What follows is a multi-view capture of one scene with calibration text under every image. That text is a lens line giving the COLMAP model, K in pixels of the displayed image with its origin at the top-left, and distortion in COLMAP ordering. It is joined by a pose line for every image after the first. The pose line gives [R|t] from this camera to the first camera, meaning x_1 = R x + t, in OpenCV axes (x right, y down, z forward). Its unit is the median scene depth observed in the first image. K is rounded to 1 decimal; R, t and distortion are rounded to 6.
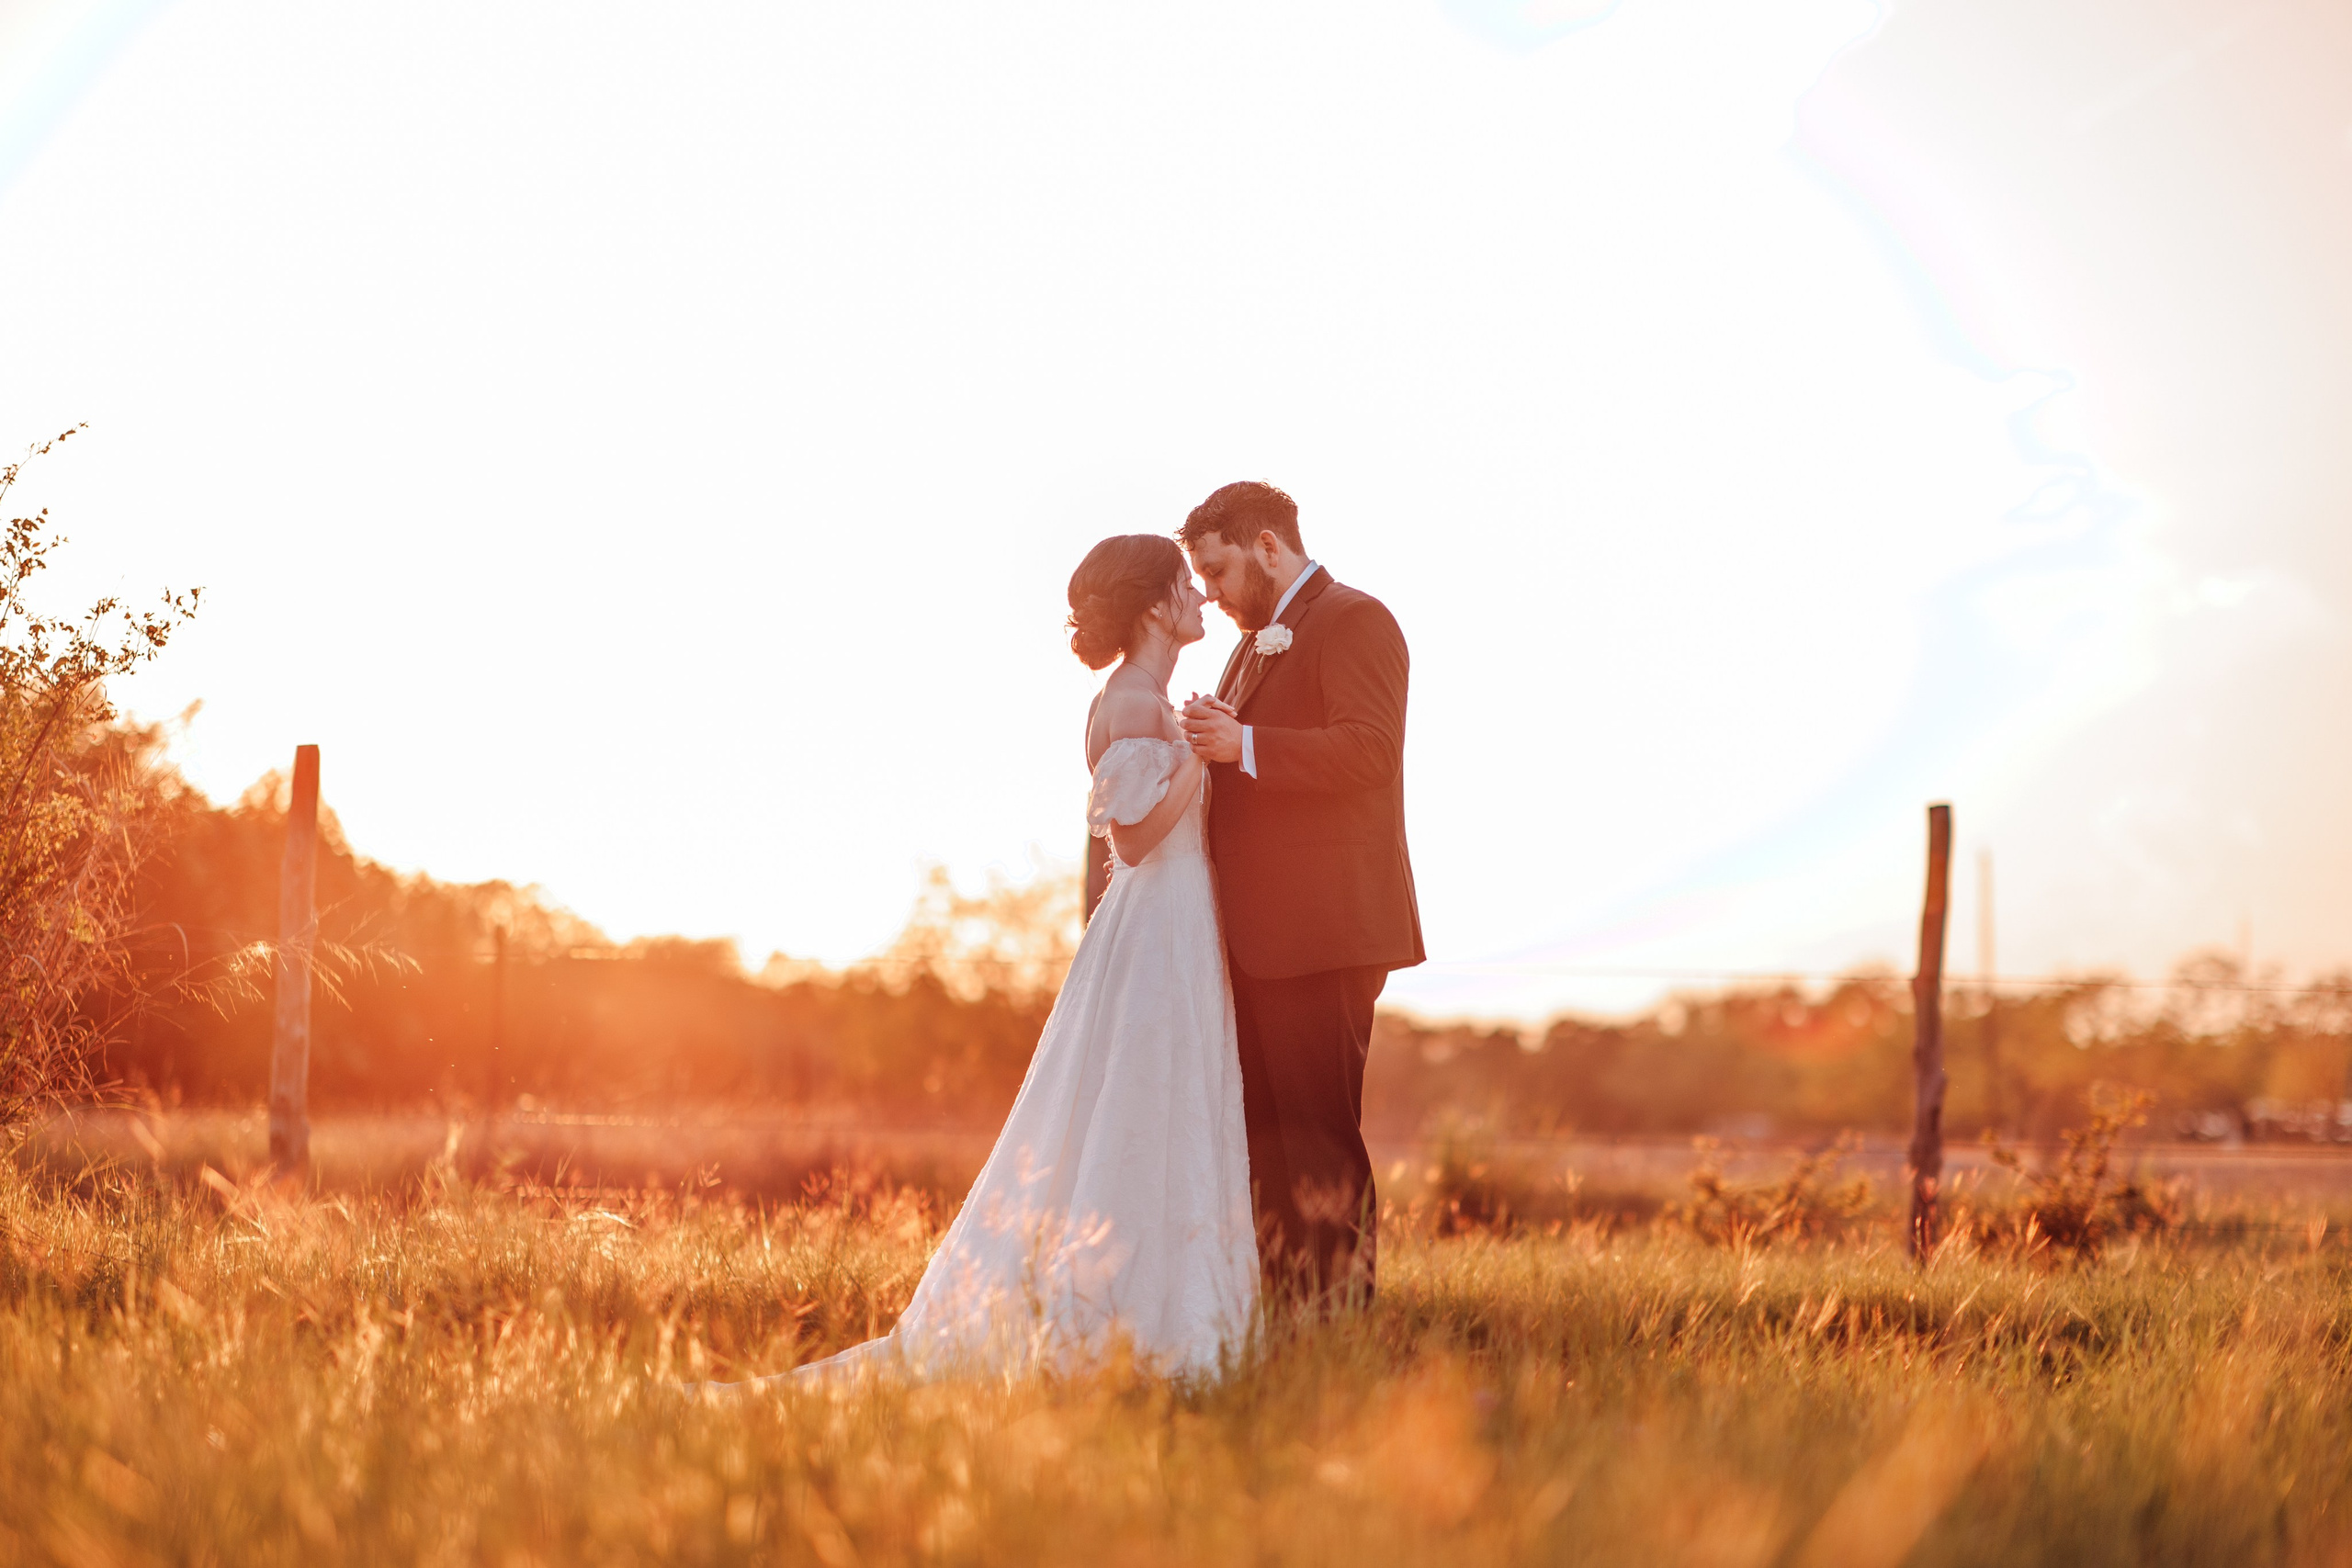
lens RADIAL K [[5672.5, 0, 1170.5], [0, 5672.5, 446.4], [0, 0, 1]] dist [0.024319, 0.095170]
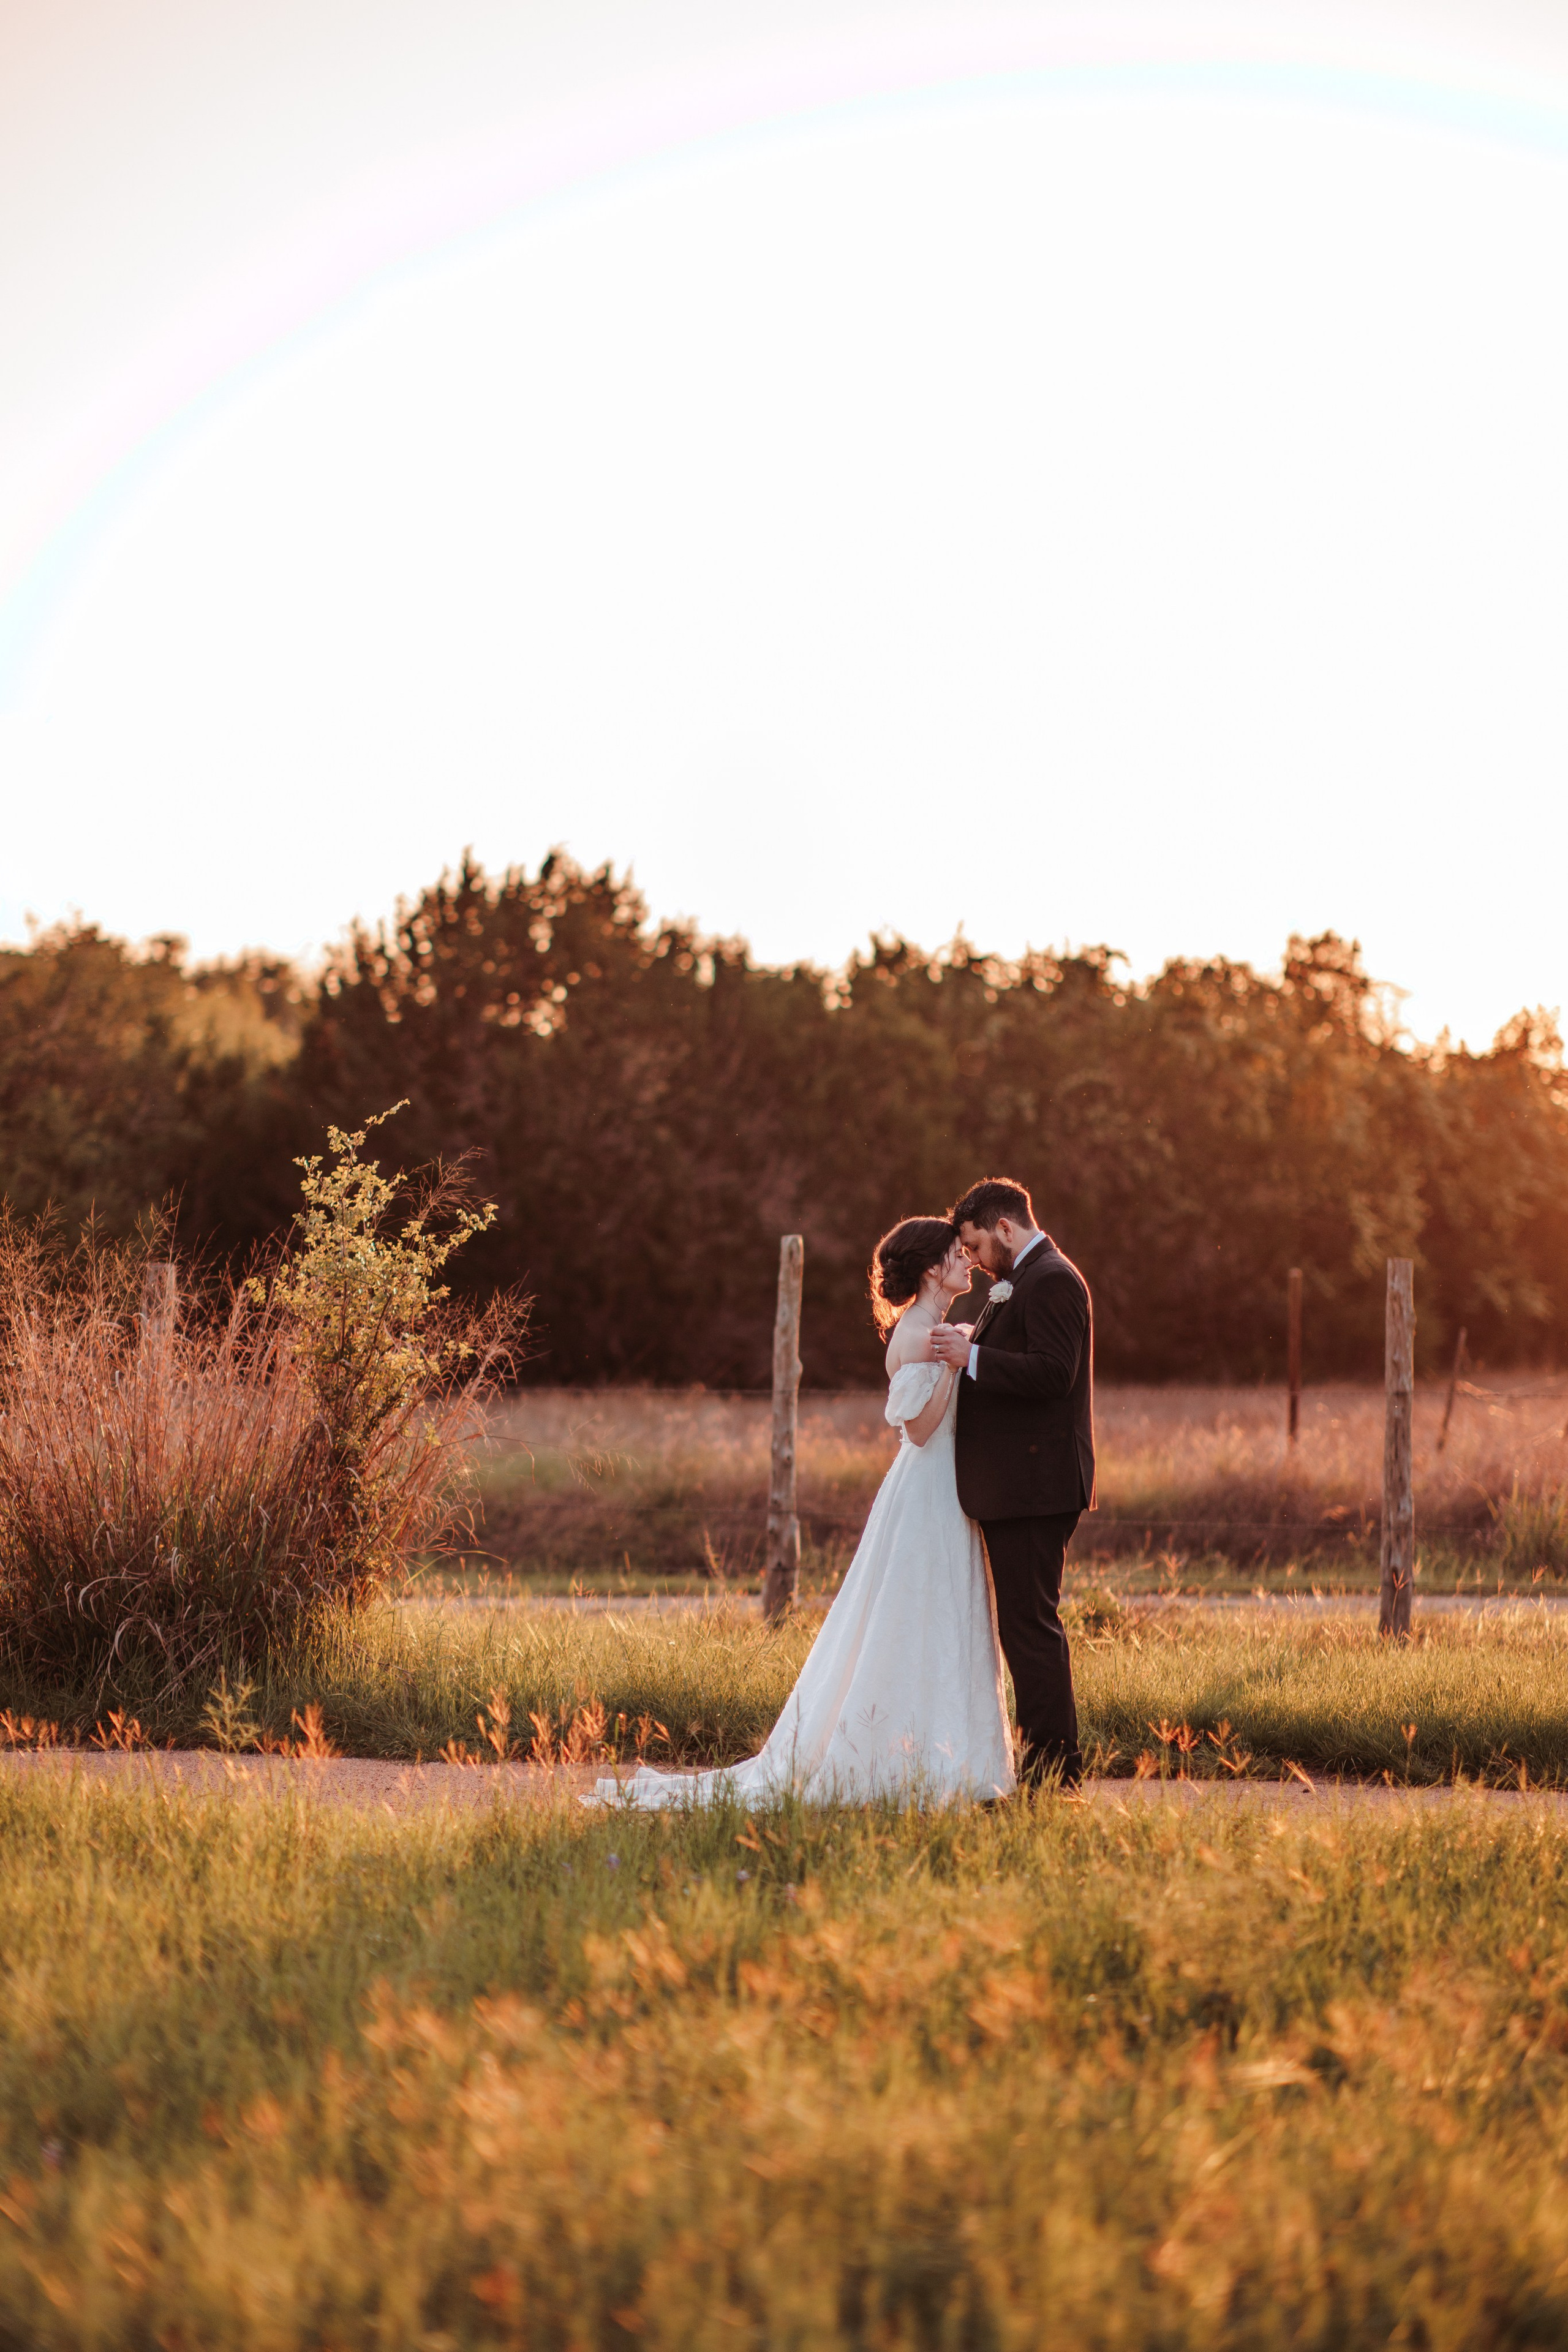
lens RADIAL K [[5642.1, 0, 786.3], [0, 5642.1, 938.3], [0, 0, 1]] dist [0.040369, 0.035598]
pose [[0.950075, -0.025277, -0.310996, 0.360679], [0.042046, 0.997994, 0.047335, -0.111604], [0.309175, -0.058048, 0.949232, -0.362875]]
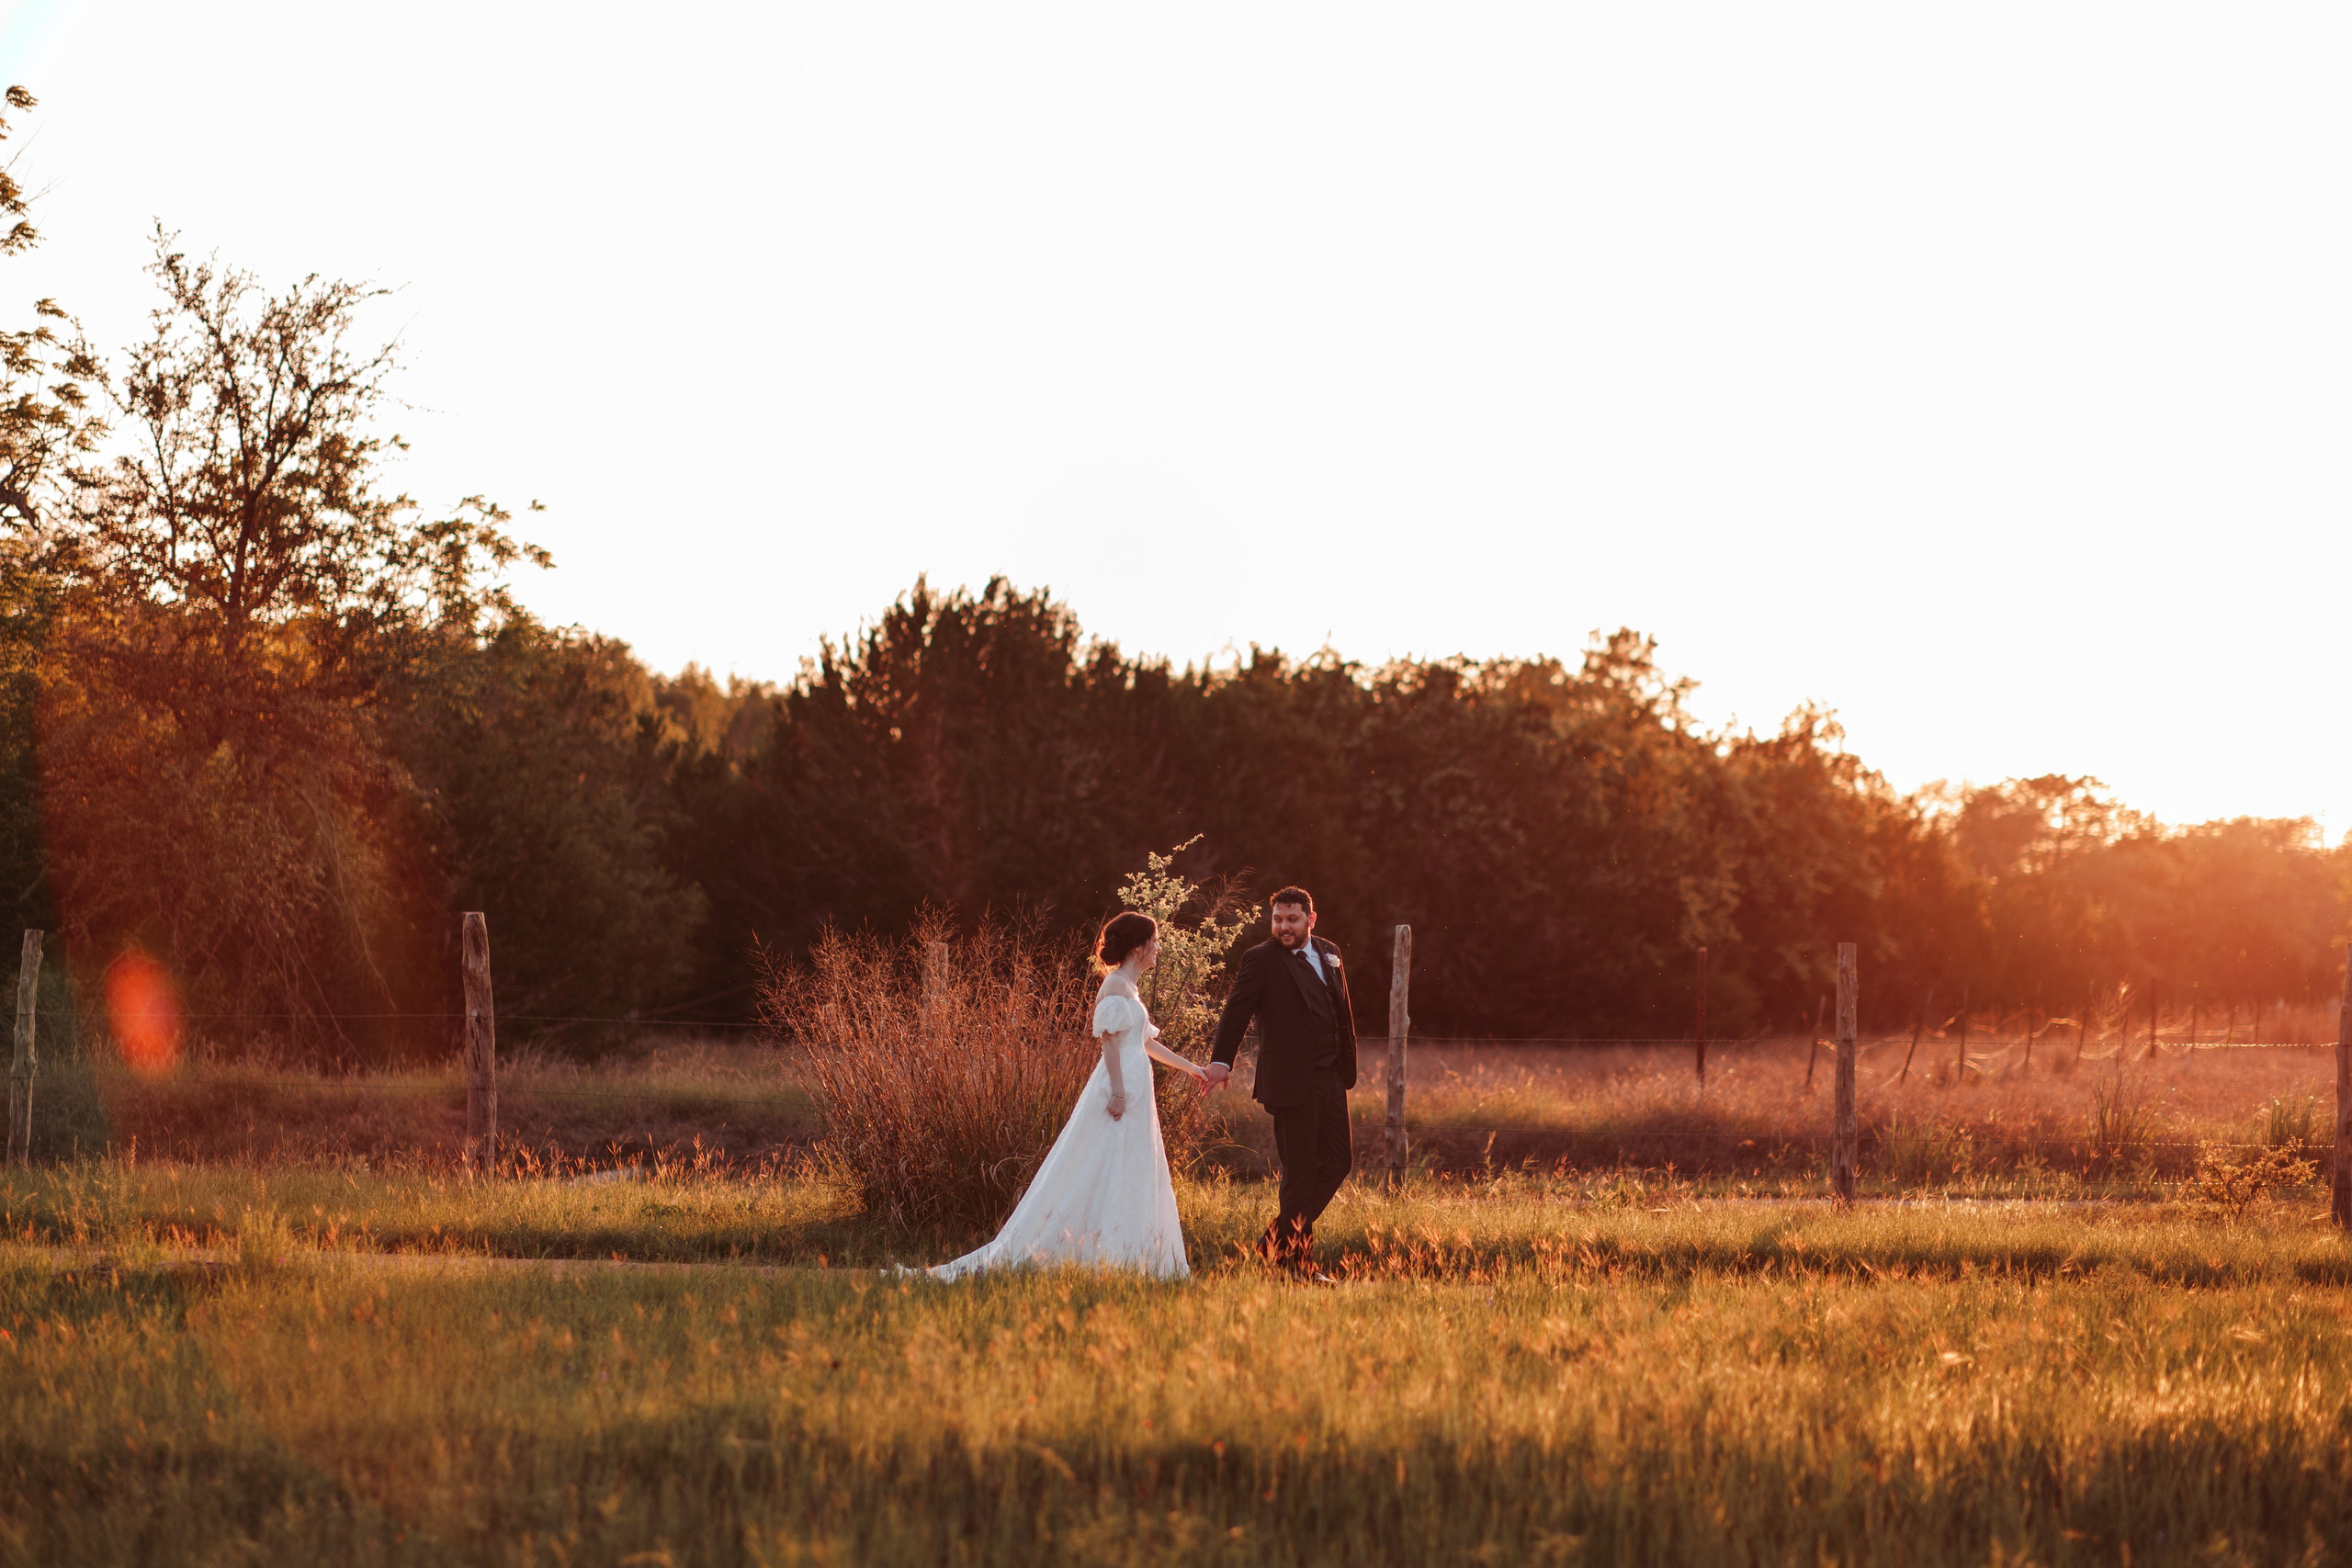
lens RADIAL K [[5631.1, 0, 1107.6], [0, 5631.1, 783.7], [0, 0, 1]] dist [0.067520, 0.137207]
pose [[0.954213, -0.012200, -0.298878, 0.414305], [0.037548, 0.996150, 0.079216, -0.193848], [0.296761, -0.086811, 0.950998, -1.042313]]
